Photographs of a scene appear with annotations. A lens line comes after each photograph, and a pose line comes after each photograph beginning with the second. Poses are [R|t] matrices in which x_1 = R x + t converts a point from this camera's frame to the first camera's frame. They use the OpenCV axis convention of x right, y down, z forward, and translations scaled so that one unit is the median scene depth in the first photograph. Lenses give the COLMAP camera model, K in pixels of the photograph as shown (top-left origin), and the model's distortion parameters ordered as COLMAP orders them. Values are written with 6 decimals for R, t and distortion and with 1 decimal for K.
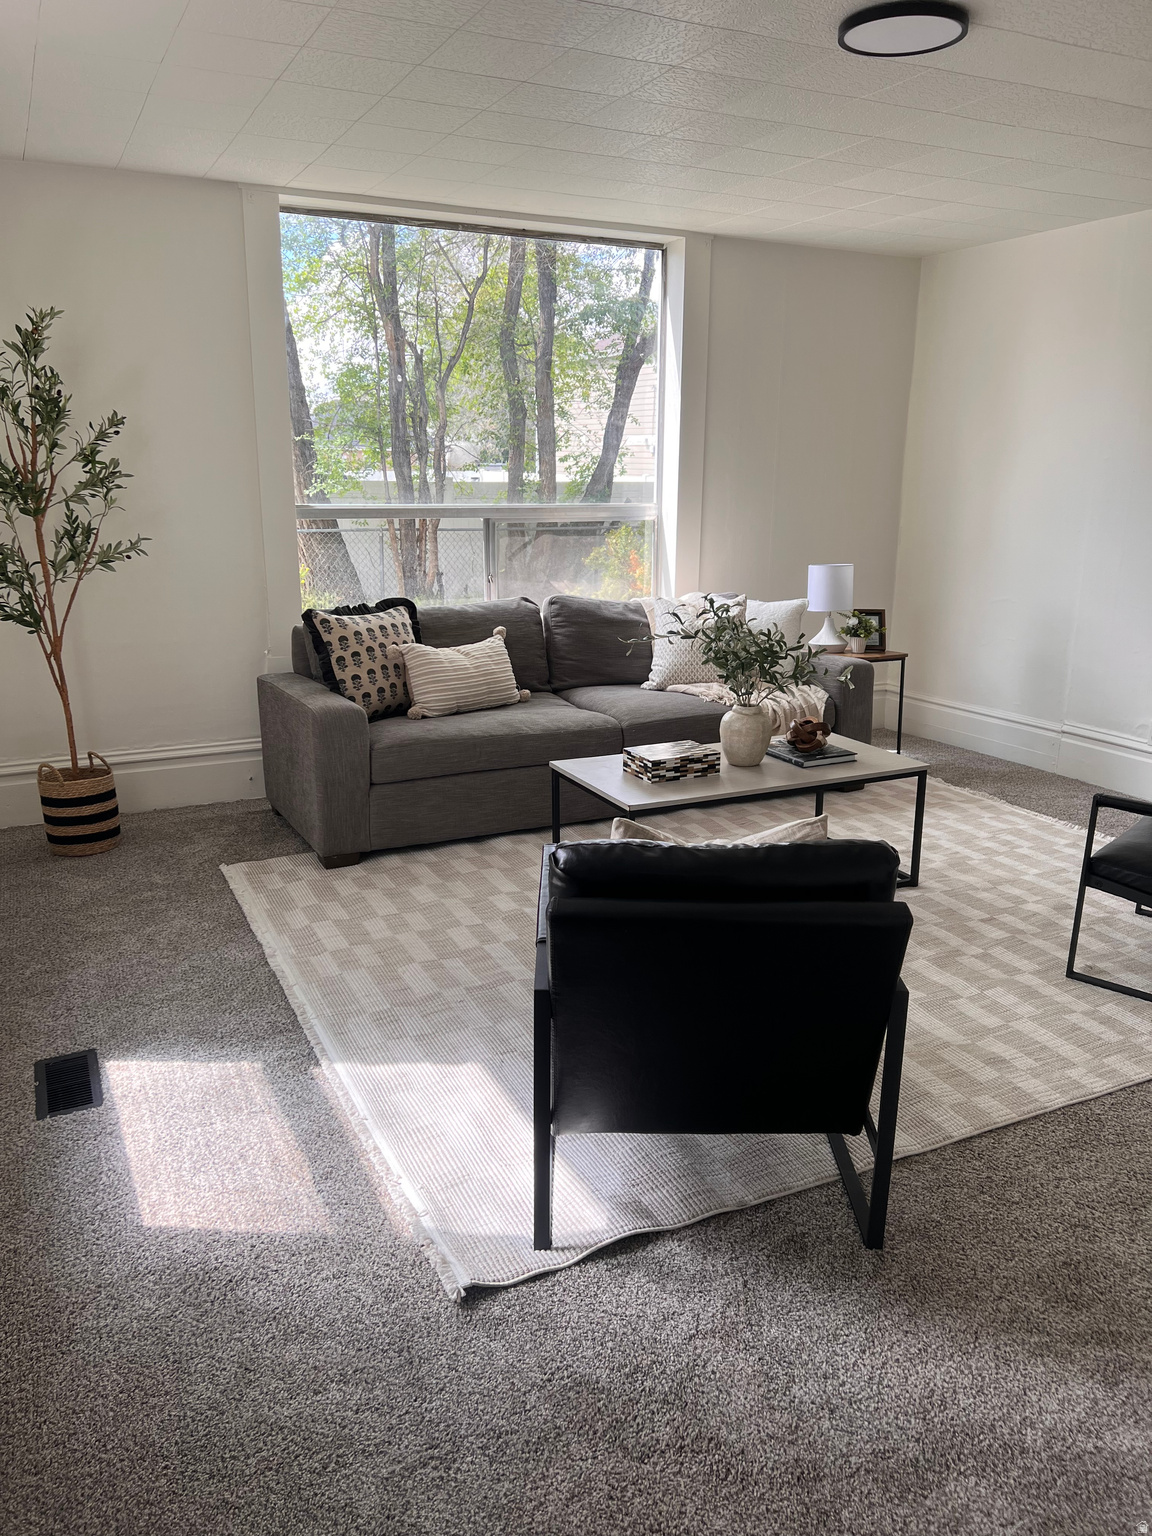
lens RADIAL K [[1153.4, 0, 576.0], [0, 1153.4, 768.0], [0, 0, 1]] dist [0.051164, 0.002534]
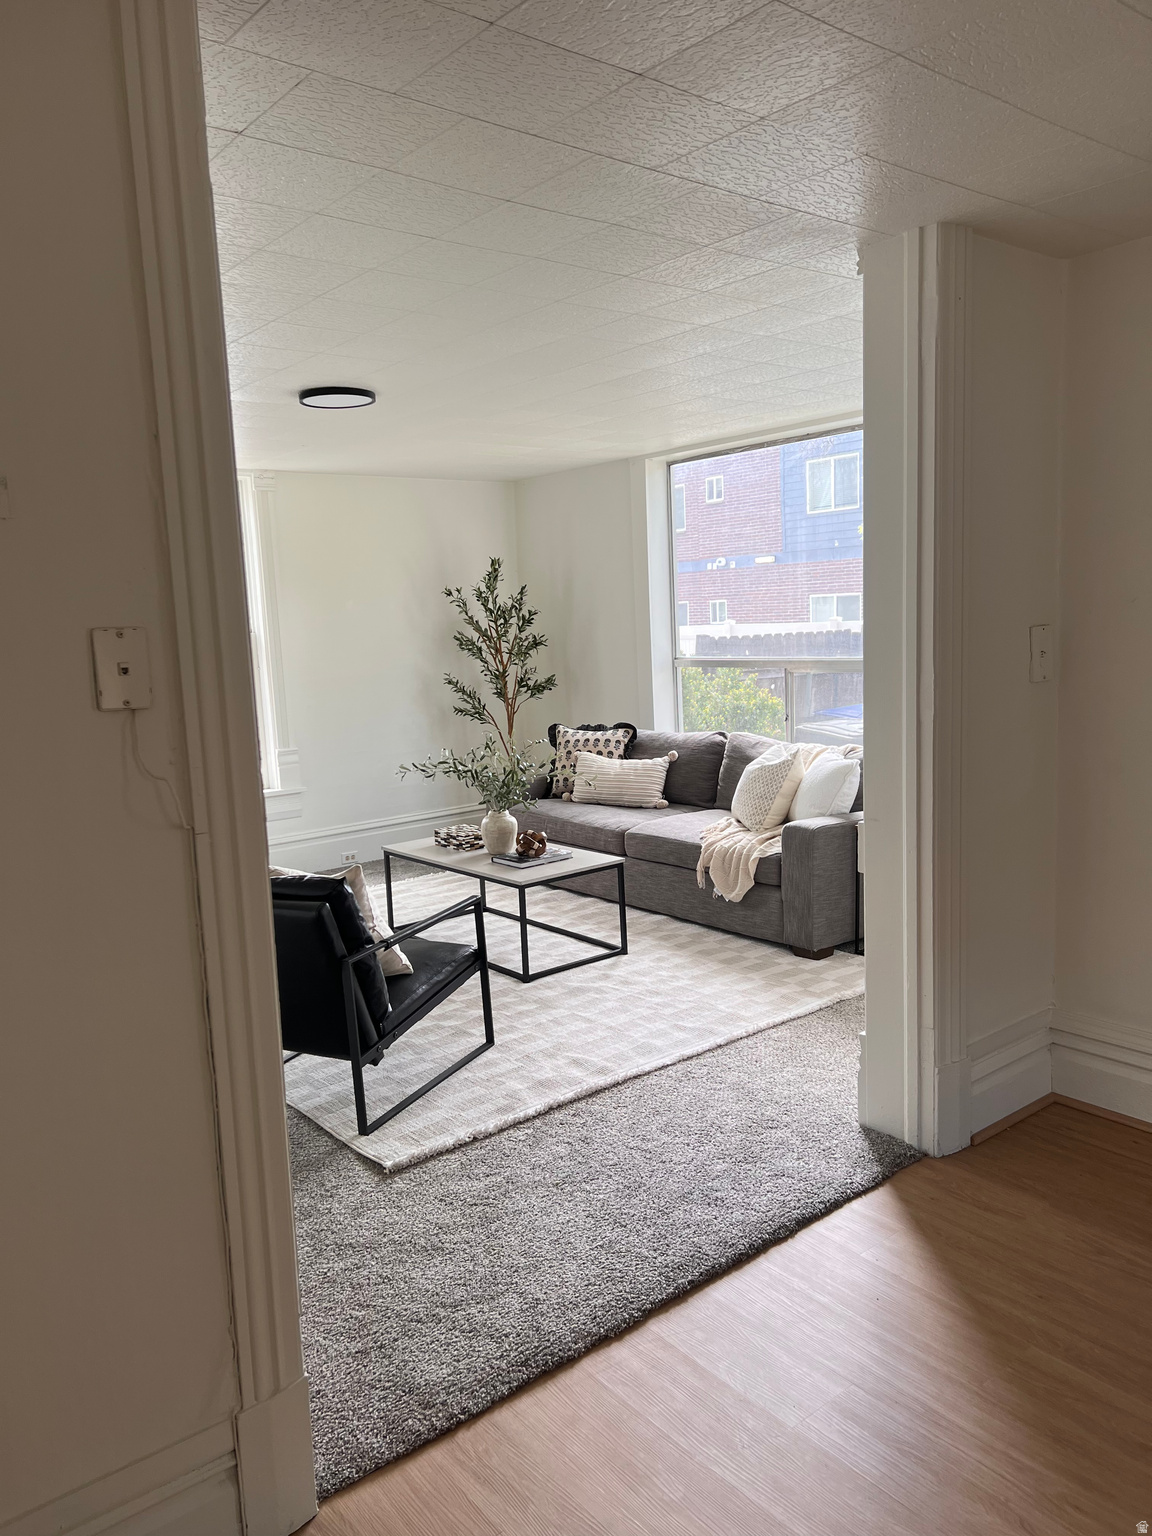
lens RADIAL K [[1153.4, 0, 576.0], [0, 1153.4, 768.0], [0, 0, 1]] dist [0.051164, 0.002534]
pose [[0.238156, 0.127379, -0.962838, 1.238447], [-0.204289, 0.975754, 0.078558, -0.193524], [0.949499, 0.177988, 0.258404, 0.584616]]
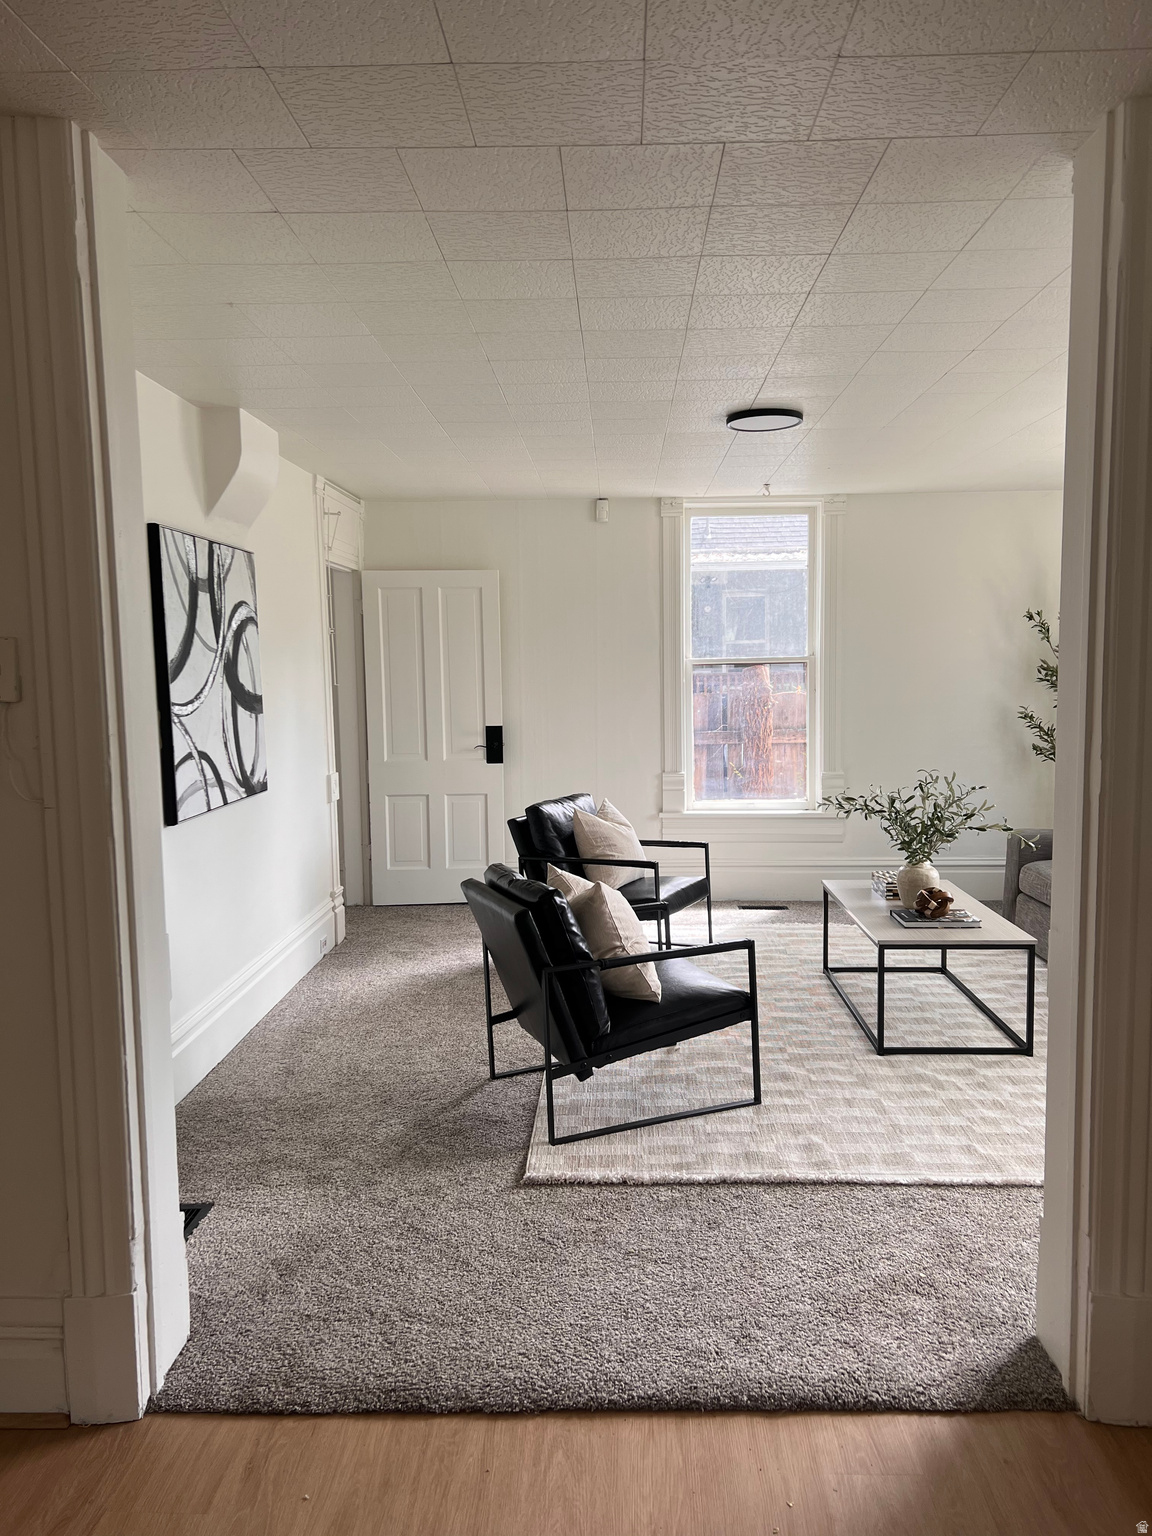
lens RADIAL K [[1153.4, 0, 576.0], [0, 1153.4, 768.0], [0, 0, 1]] dist [0.051164, 0.002534]
pose [[-0.444581, 0.098044, -0.890357, 1.160929], [-0.212973, 0.953917, 0.211387, -0.277321], [0.870052, 0.283601, -0.403213, 0.946012]]
